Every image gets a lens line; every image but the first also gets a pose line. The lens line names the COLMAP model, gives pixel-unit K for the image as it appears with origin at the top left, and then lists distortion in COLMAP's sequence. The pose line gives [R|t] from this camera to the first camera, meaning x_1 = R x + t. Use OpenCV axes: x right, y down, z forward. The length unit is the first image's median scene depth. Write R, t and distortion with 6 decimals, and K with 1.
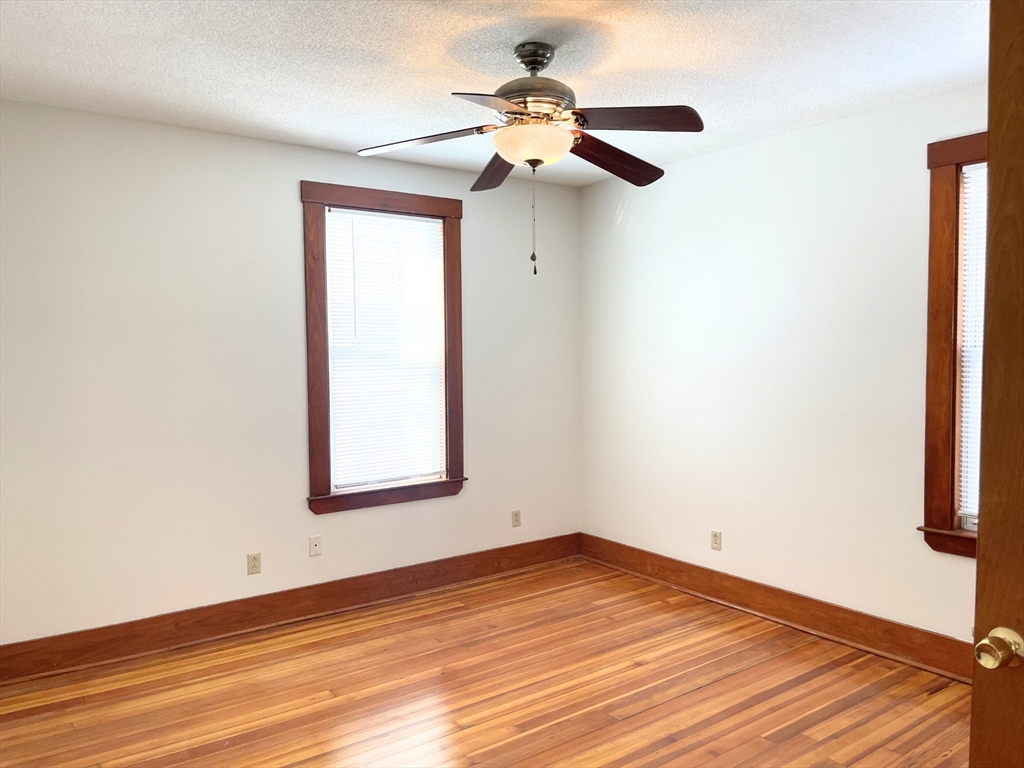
lens RADIAL K [[809.7, 0, 517.1], [0, 809.7, 390.1], [0, 0, 1]] dist [0.063600, -0.052204]
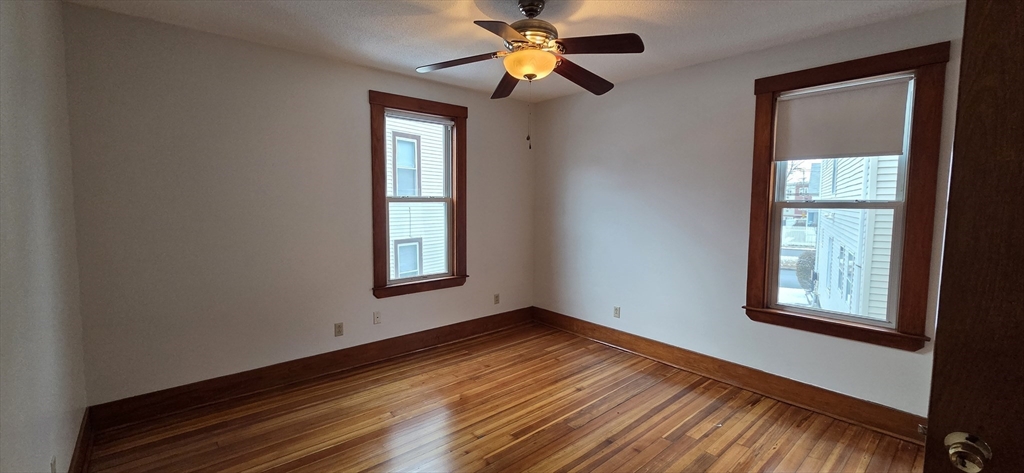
lens RADIAL K [[425.6, 0, 510.7], [0, 425.6, 232.3], [0, 0, 1]] dist [0.014673, 0.000555]
pose [[0.996166, 0.009544, 0.086965, -0.070758], [-0.011674, 0.999643, 0.024015, -0.002827], [-0.086705, -0.024938, 0.995922, 0.163475]]
